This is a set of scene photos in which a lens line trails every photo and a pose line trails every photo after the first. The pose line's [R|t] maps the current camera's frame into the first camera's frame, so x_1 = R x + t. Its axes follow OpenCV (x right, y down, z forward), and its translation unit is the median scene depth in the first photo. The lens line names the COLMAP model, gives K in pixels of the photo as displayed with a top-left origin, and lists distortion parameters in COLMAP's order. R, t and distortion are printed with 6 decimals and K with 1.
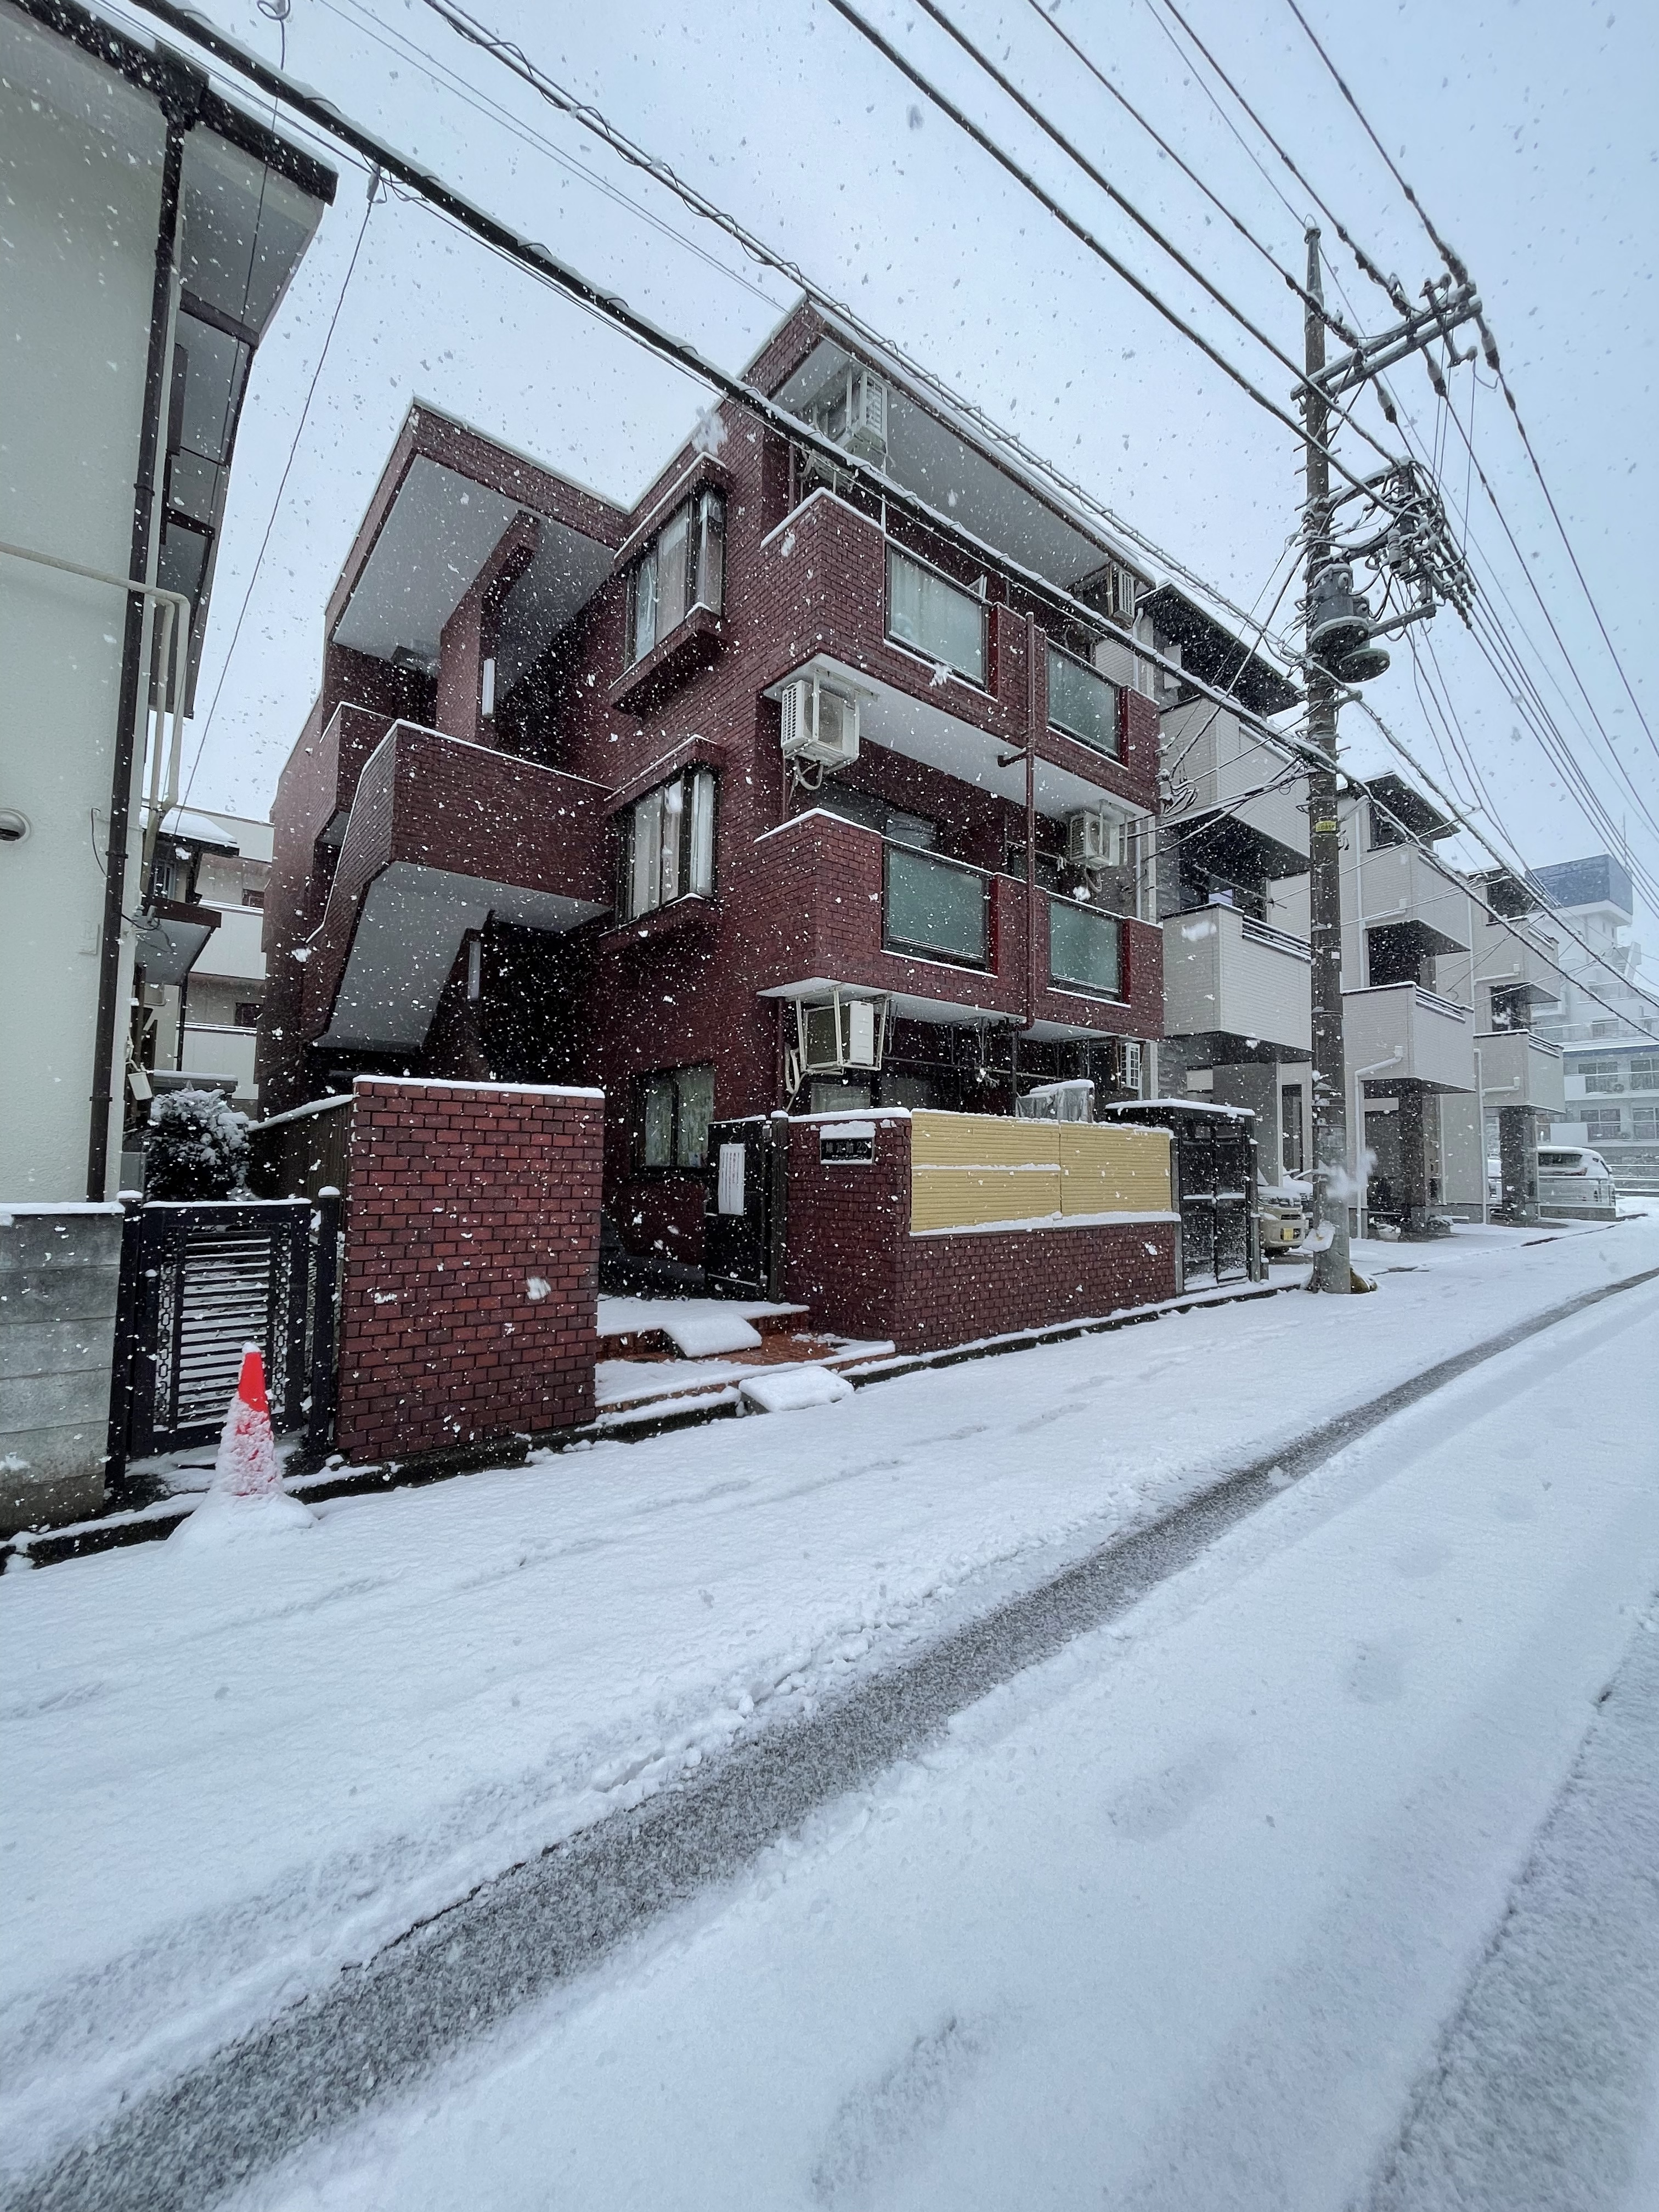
lens RADIAL K [[886.8, 0, 835.1], [0, 886.8, 1110.7], [0, 0, 1]] dist [-0.001325, -0.000035]
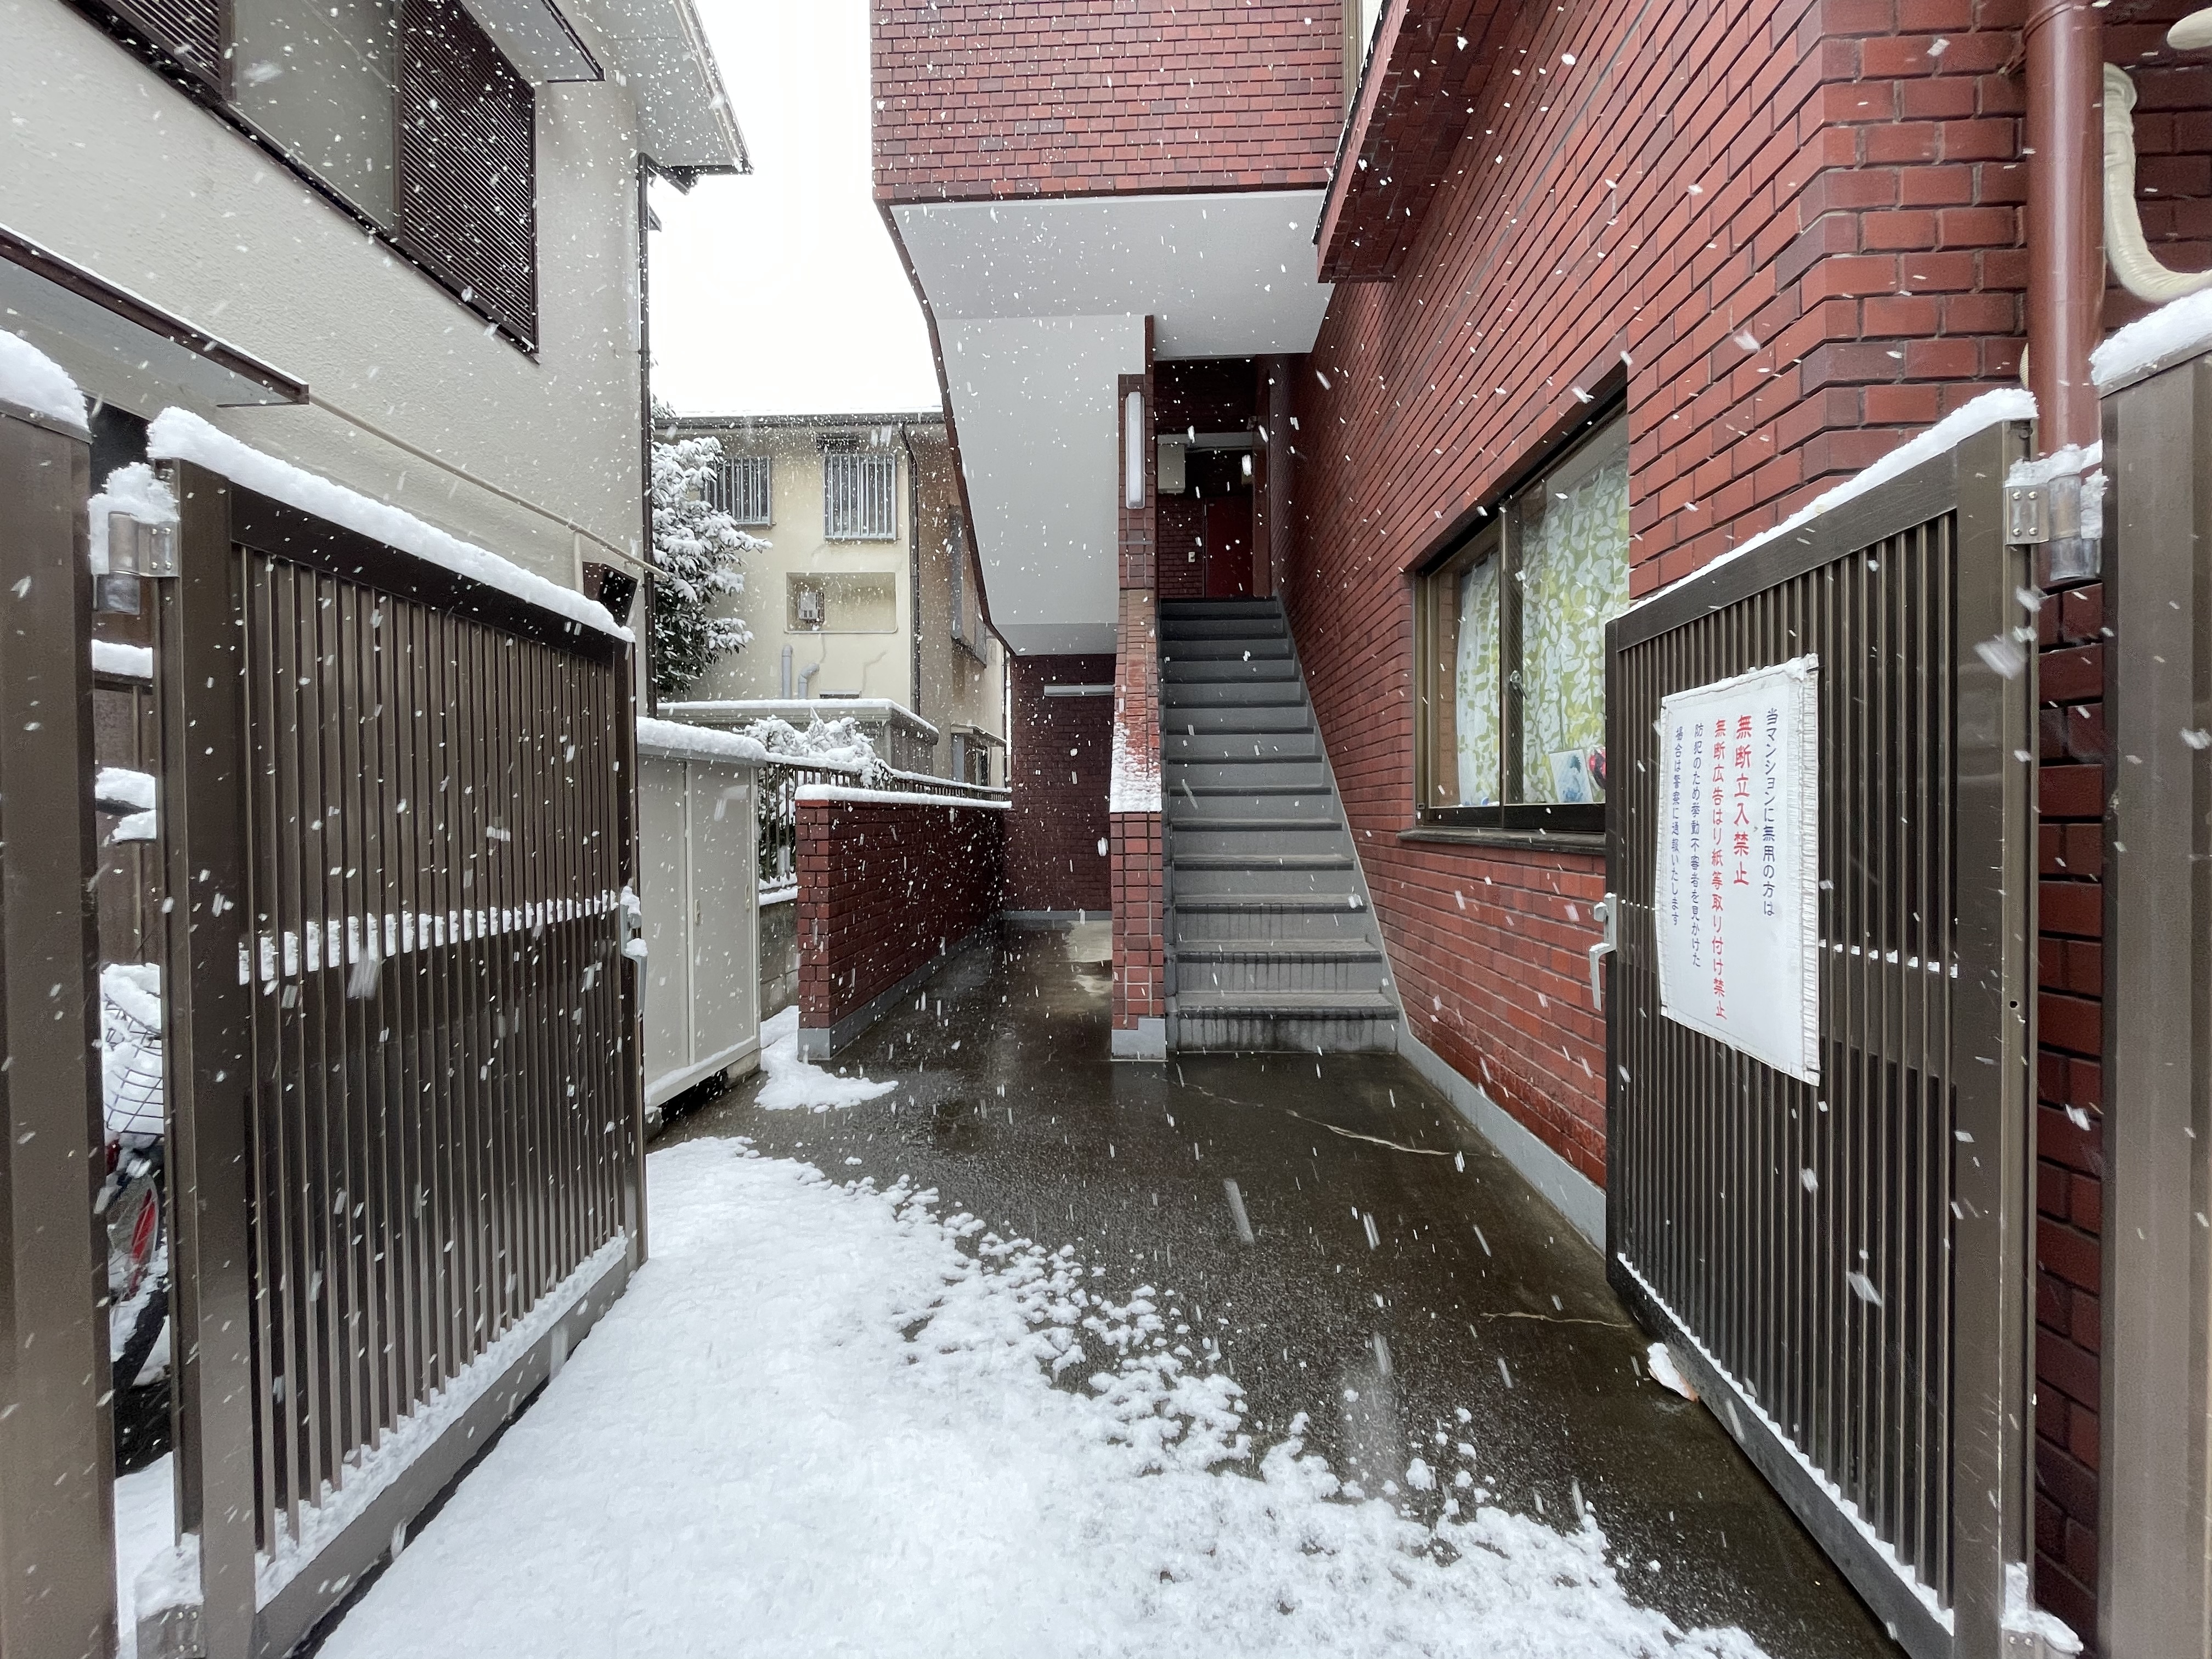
lens RADIAL K [[892.9, 0, 1106.0], [0, 892.9, 829.5], [0, 0, 1]] dist [-0.004550, -0.000185]
pose [[0.739369, -0.013536, -0.673164, -0.087249], [0.065421, 0.996511, 0.051817, 0.051990], [0.670114, -0.082352, 0.737676, 0.770284]]
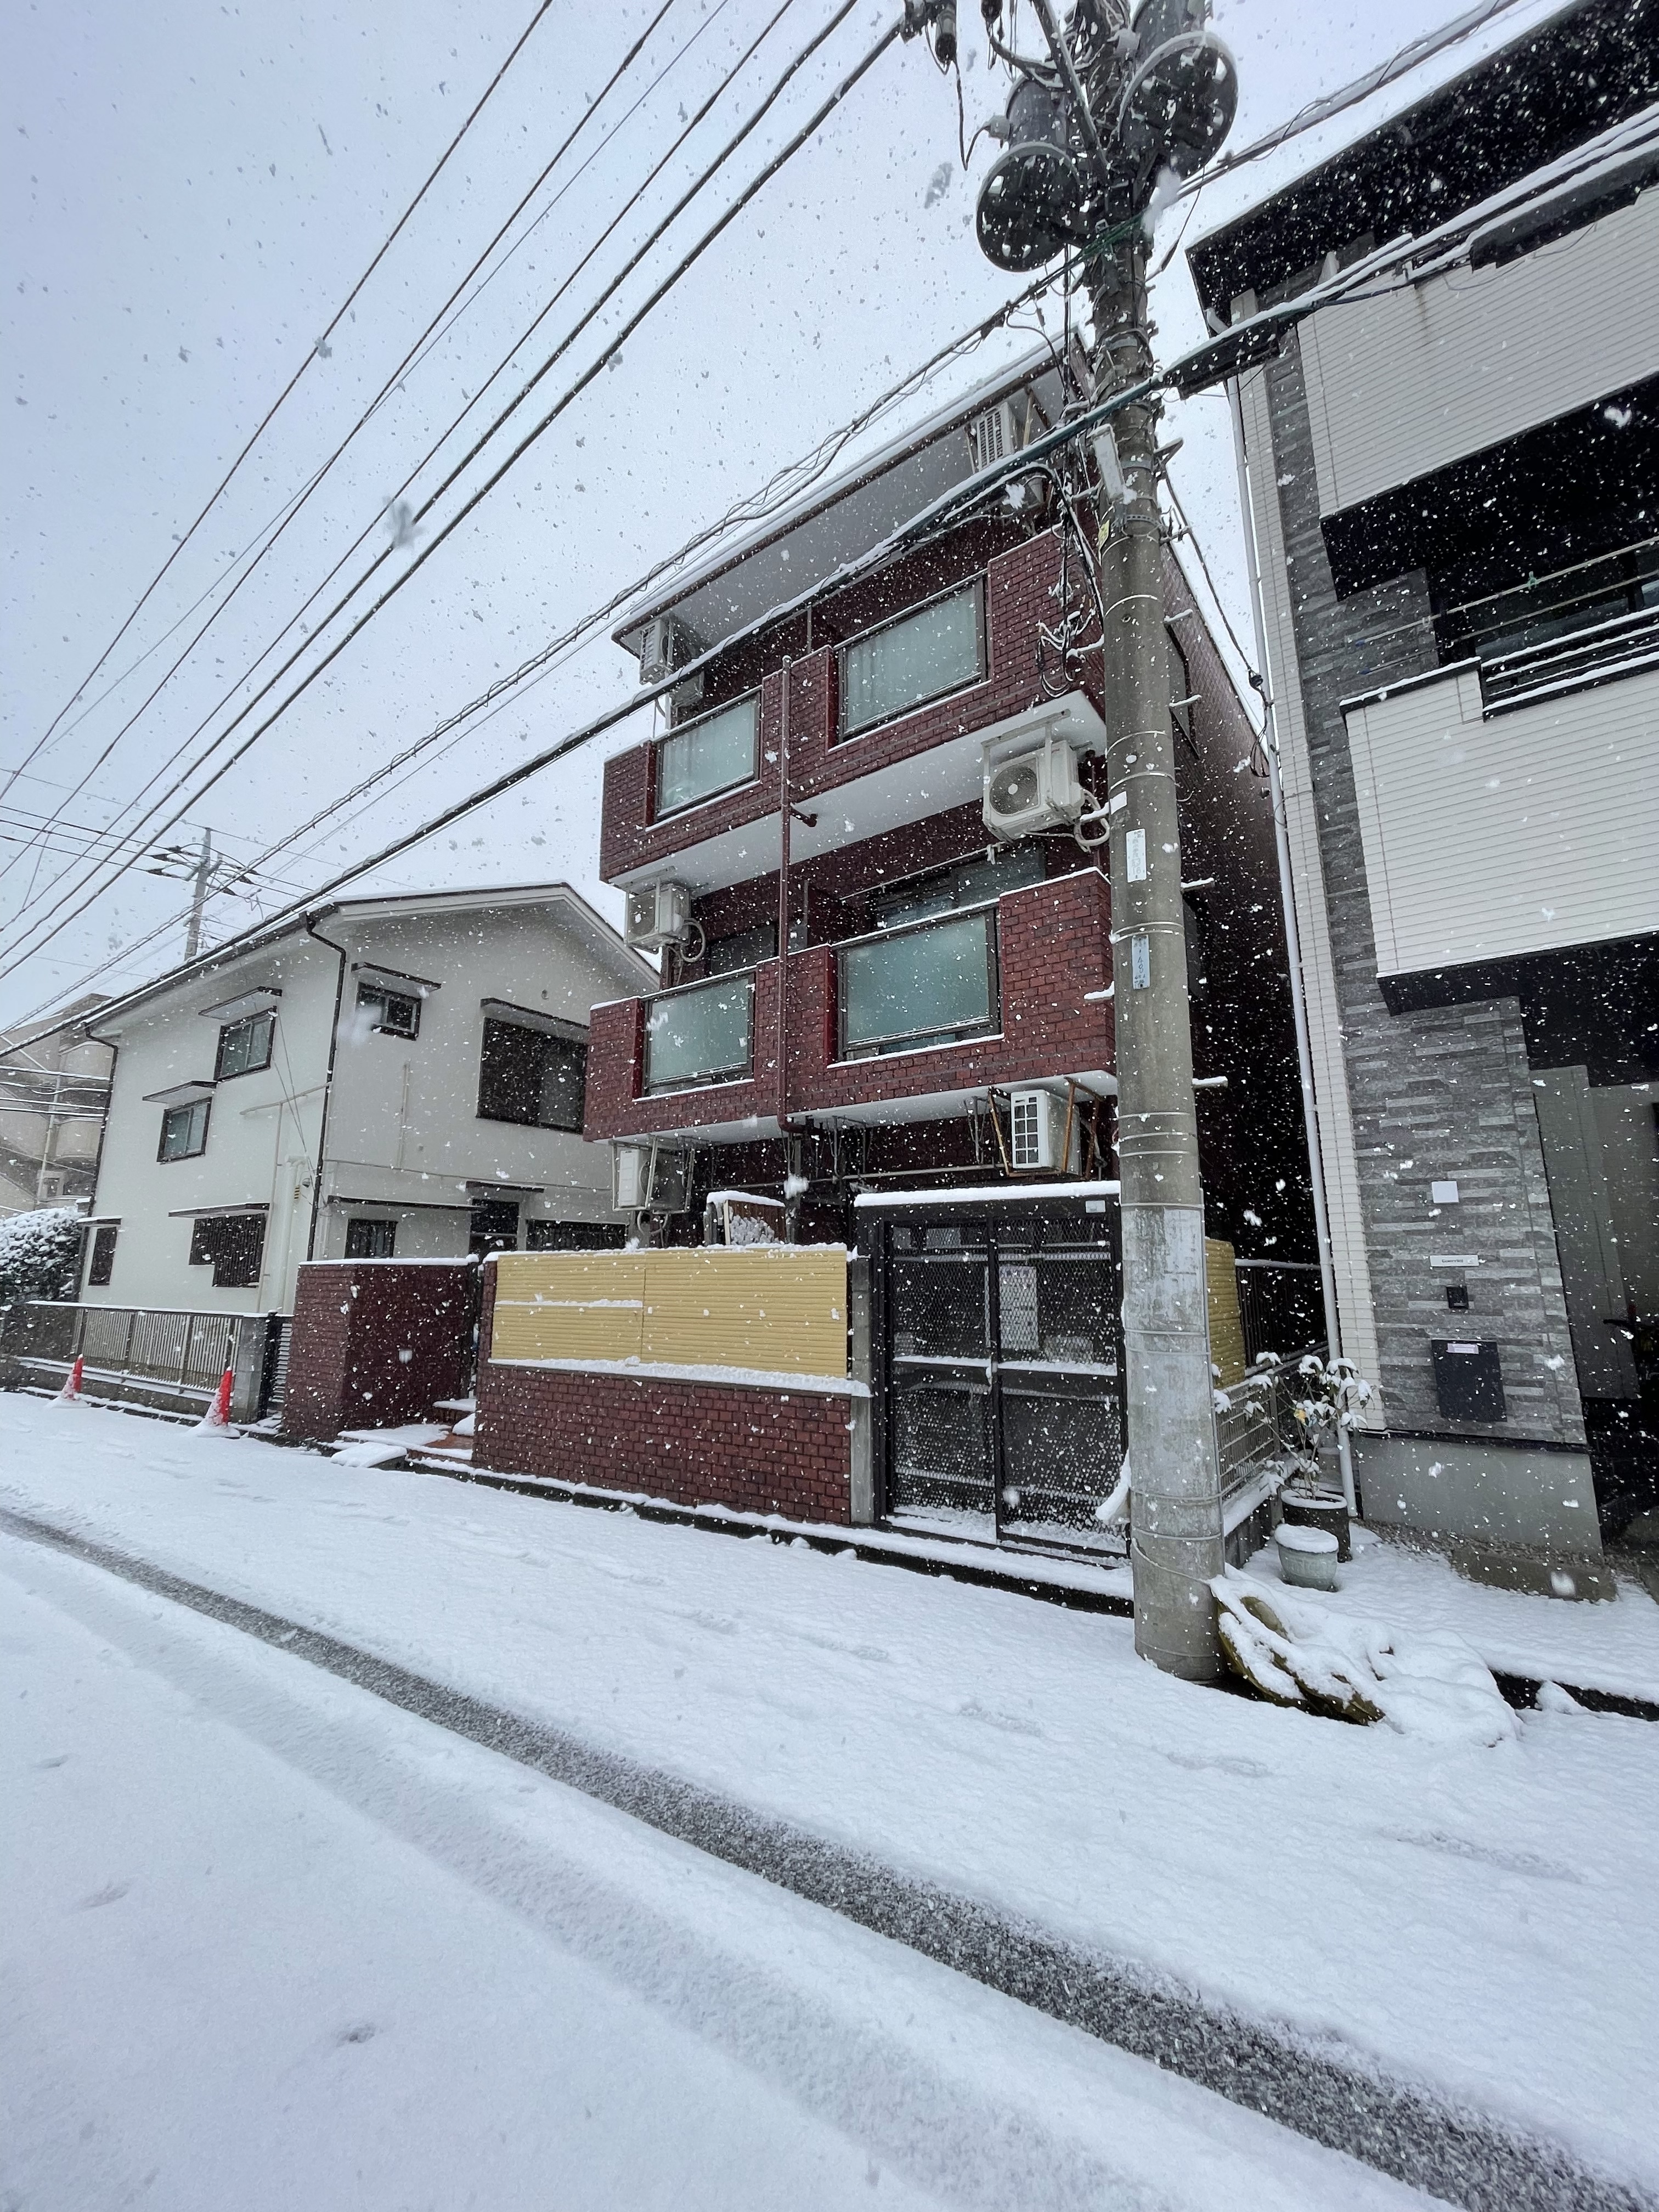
lens RADIAL K [[892.9, 0, 829.5], [0, 892.9, 1106.0], [0, 0, 1]] dist [-0.004550, -0.000185]
pose [[0.238508, -0.199209, -0.950489, 1.143106], [0.064663, 0.979821, -0.189130, 0.050476], [0.968985, -0.016353, 0.246577, 0.949983]]
